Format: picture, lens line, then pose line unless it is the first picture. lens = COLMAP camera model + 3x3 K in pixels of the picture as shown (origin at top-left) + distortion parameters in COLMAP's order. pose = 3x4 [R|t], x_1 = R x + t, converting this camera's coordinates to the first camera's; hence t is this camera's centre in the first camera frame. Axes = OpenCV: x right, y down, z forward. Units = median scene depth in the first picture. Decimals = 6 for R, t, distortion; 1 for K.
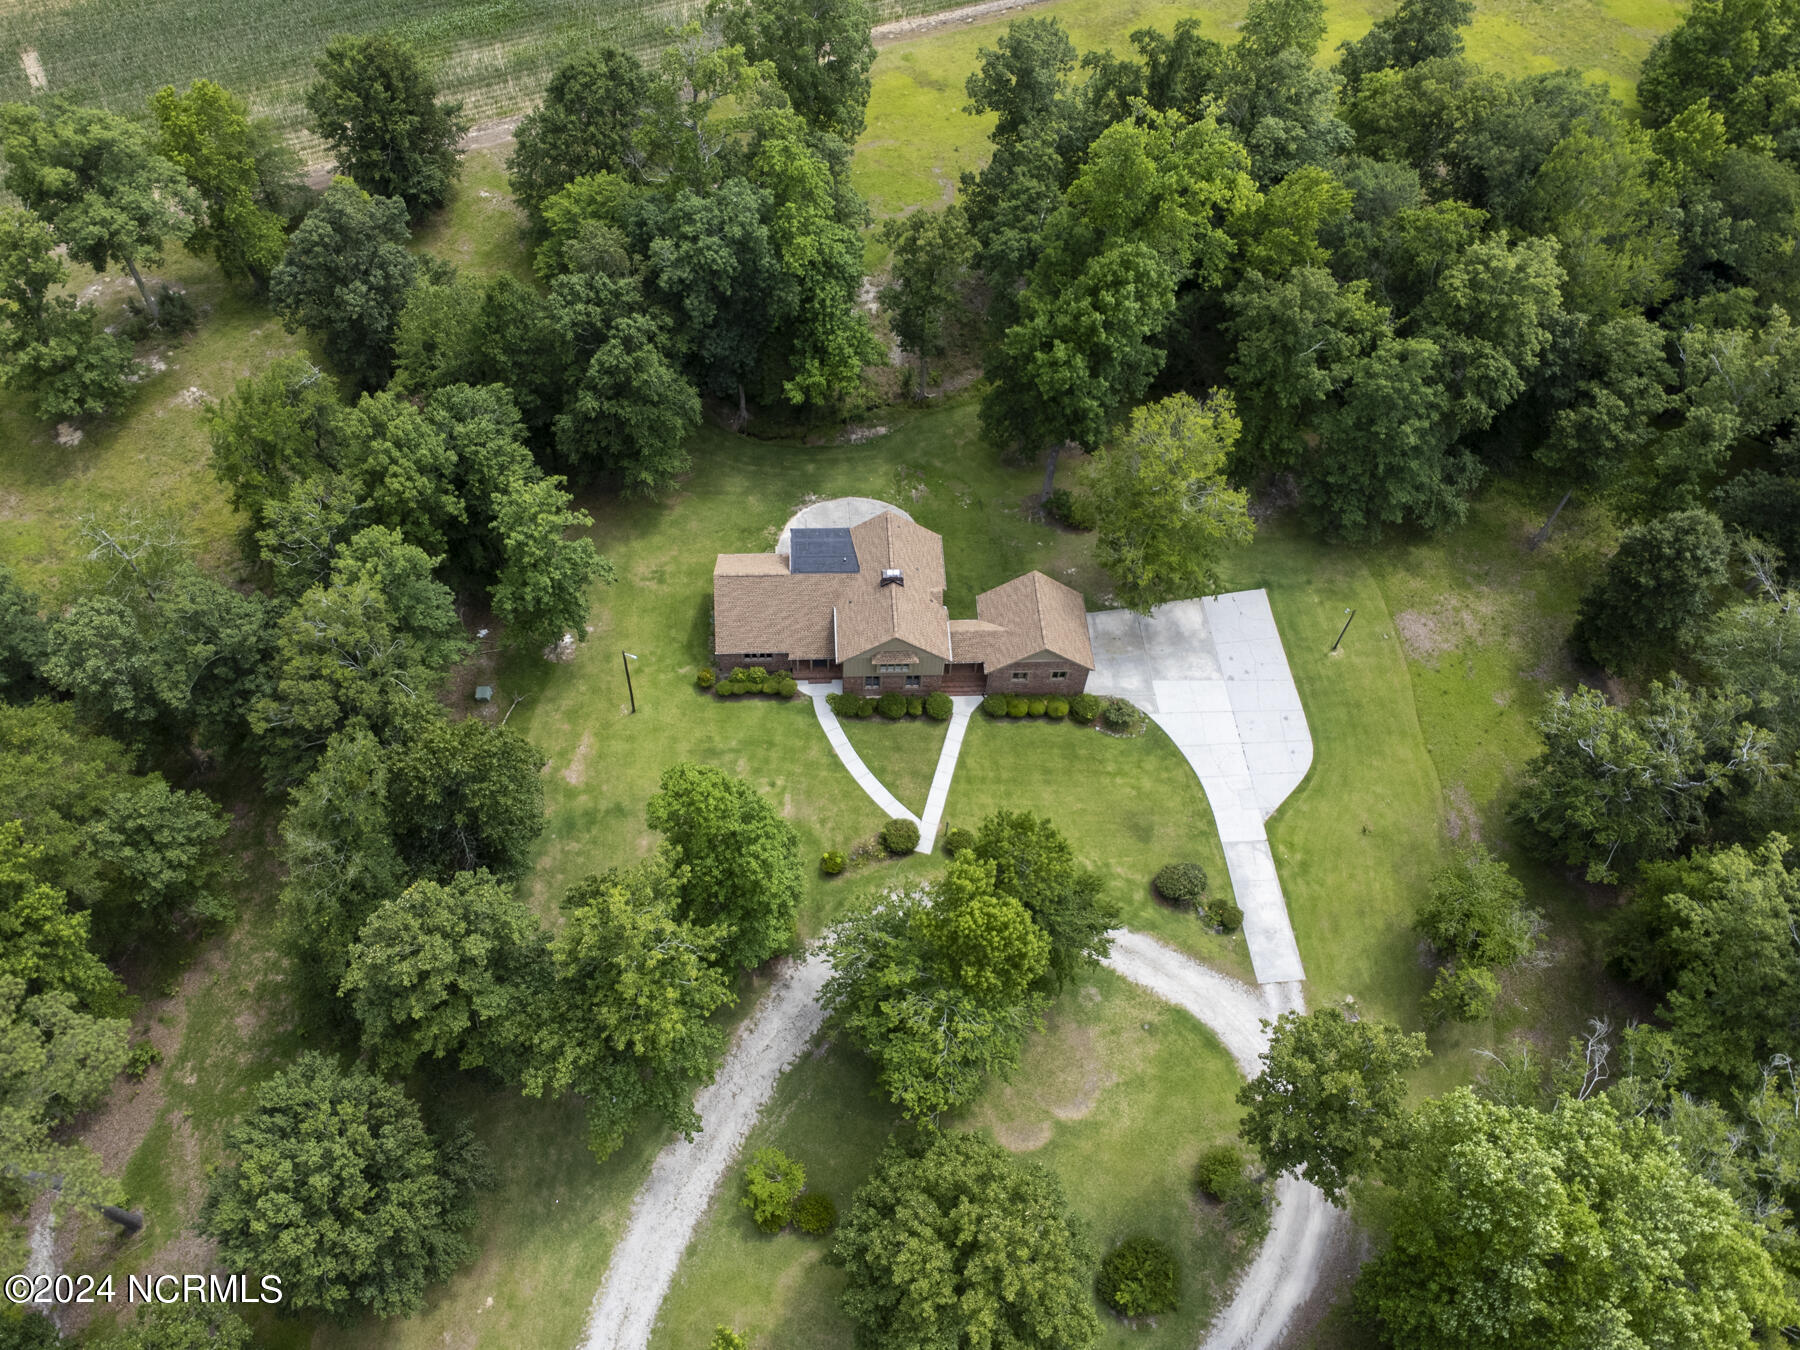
lens RADIAL K [[1288.3, 0, 900.0], [0, 1288.3, 675.0], [0, 0, 1]] dist [0.005020, -0.000716]
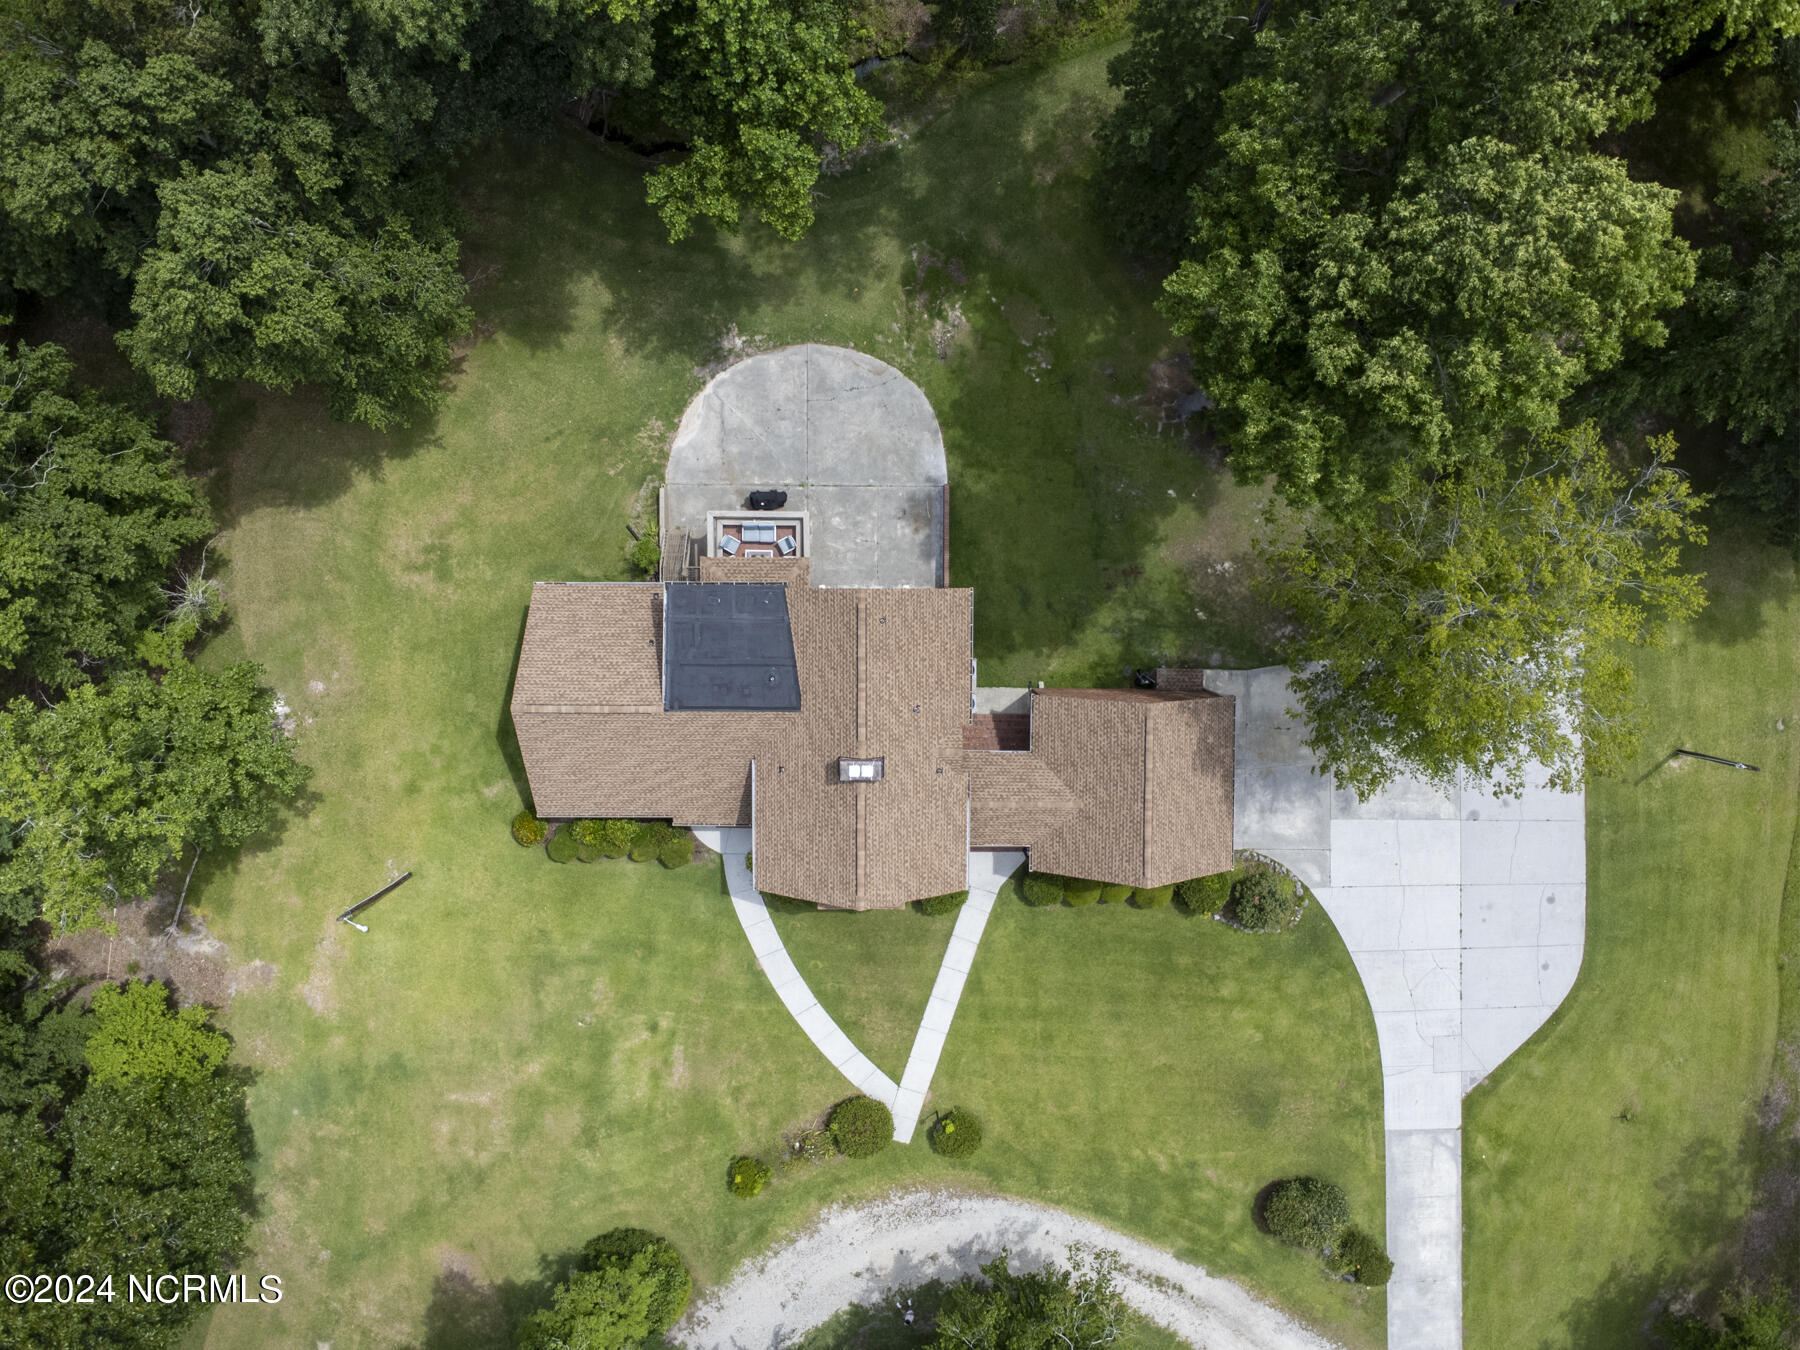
lens RADIAL K [[1288.3, 0, 900.0], [0, 1288.3, 675.0], [0, 0, 1]] dist [0.005020, -0.000716]
pose [[0.997858, 0.062005, -0.020830, 0.017111], [-0.037155, 0.799390, 0.599662, -0.396148], [0.053834, -0.597604, 0.799982, 0.610662]]
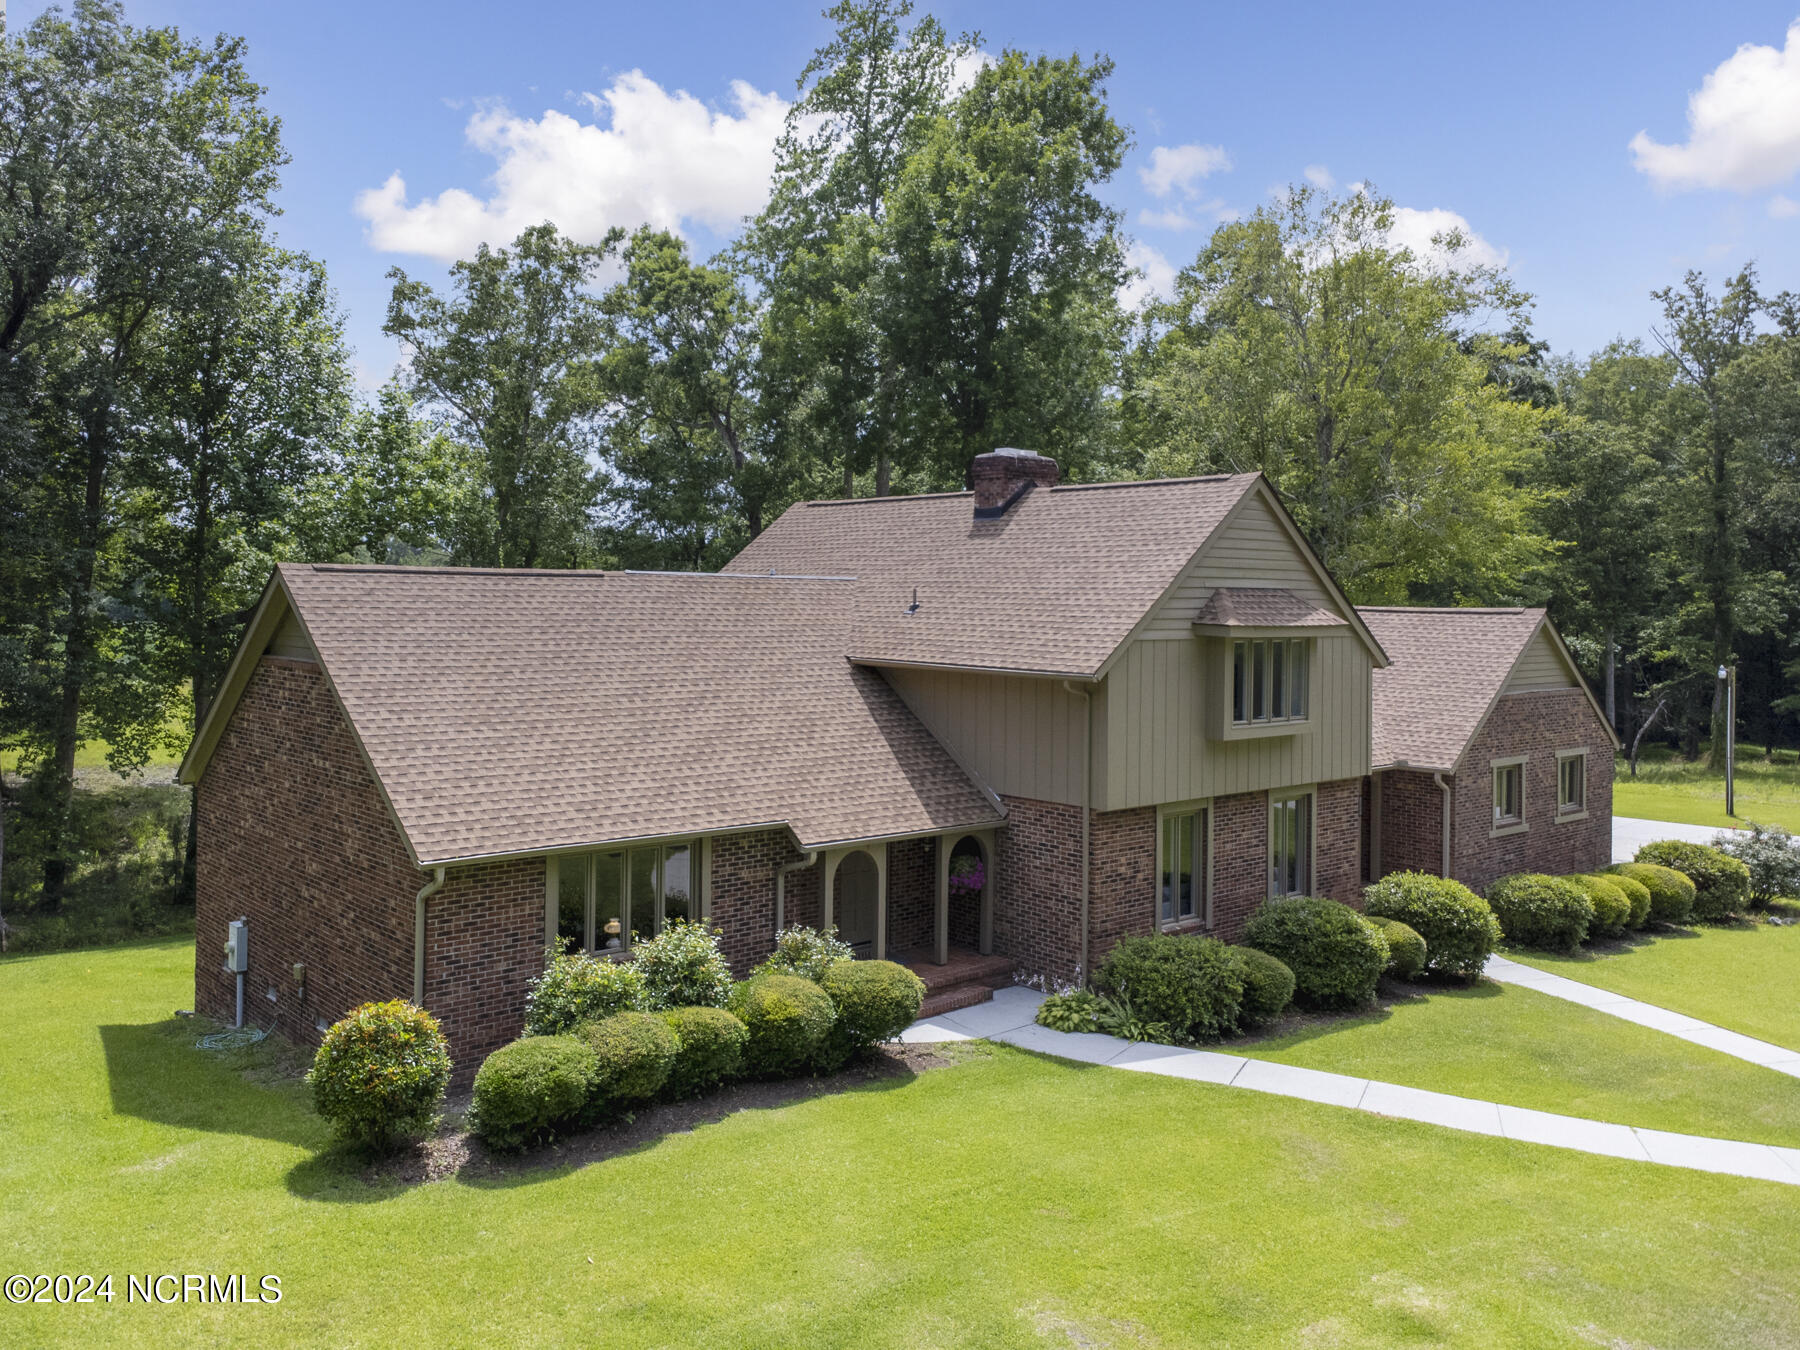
lens RADIAL K [[1416.7, 0, 896.4], [0, 1416.7, 614.9], [0, 0, 1]] dist [0.130337, 0.000545]
pose [[0.778224, -0.048242, 0.626132, -0.207200], [0.542131, 0.554838, -0.631070, 0.106361], [-0.316958, 0.830559, 0.457941, 0.879099]]
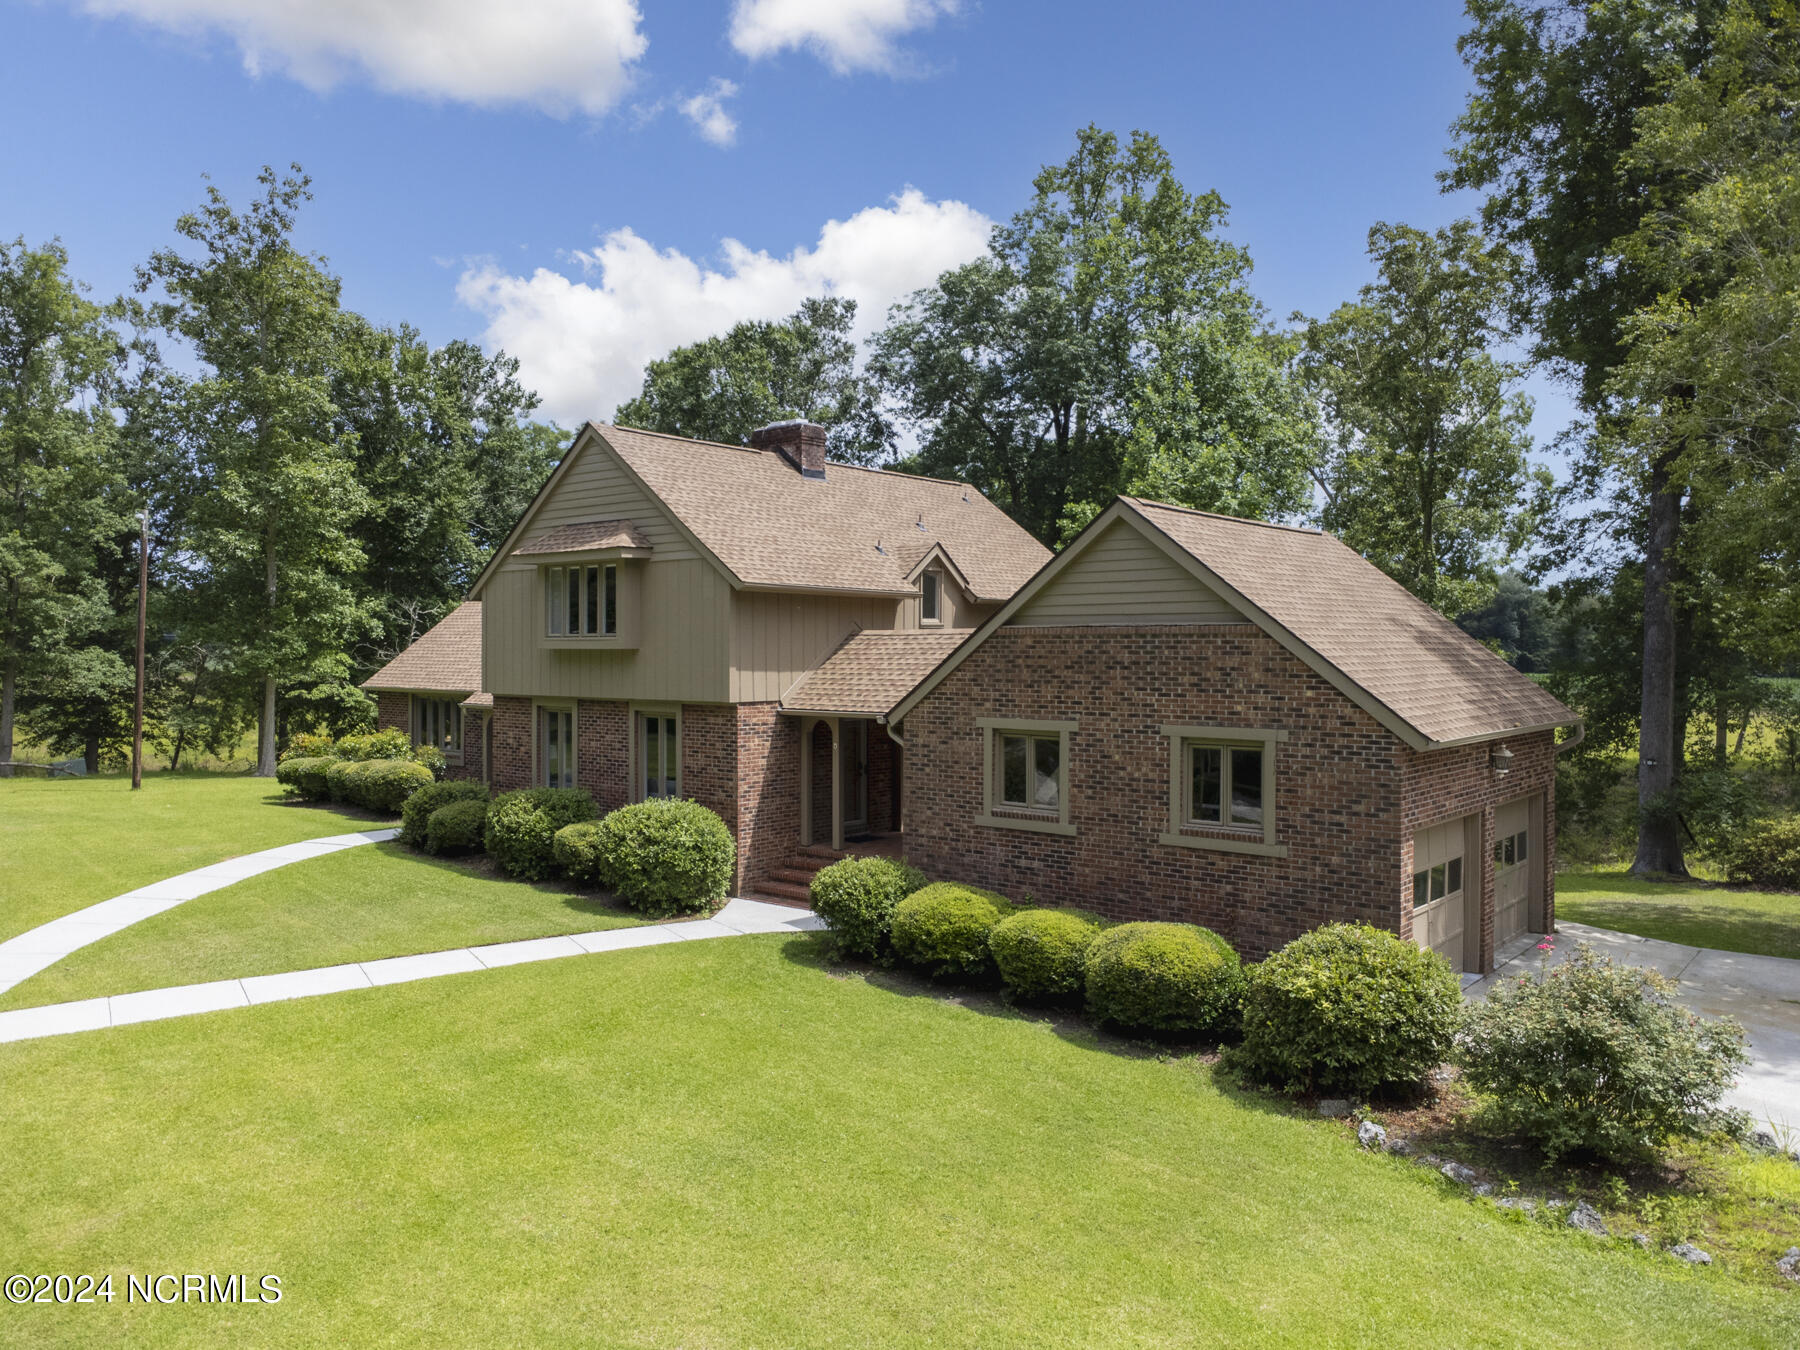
lens RADIAL K [[1309.5, 0, 902.9], [0, 1309.5, 673.2], [0, 0, 1]] dist [0.003854, 0.000855]
pose [[0.732145, -0.034004, -0.680300, 0.212266], [-0.552383, 0.554735, -0.622207, 0.123520], [0.398544, 0.831332, 0.387363, 0.919487]]
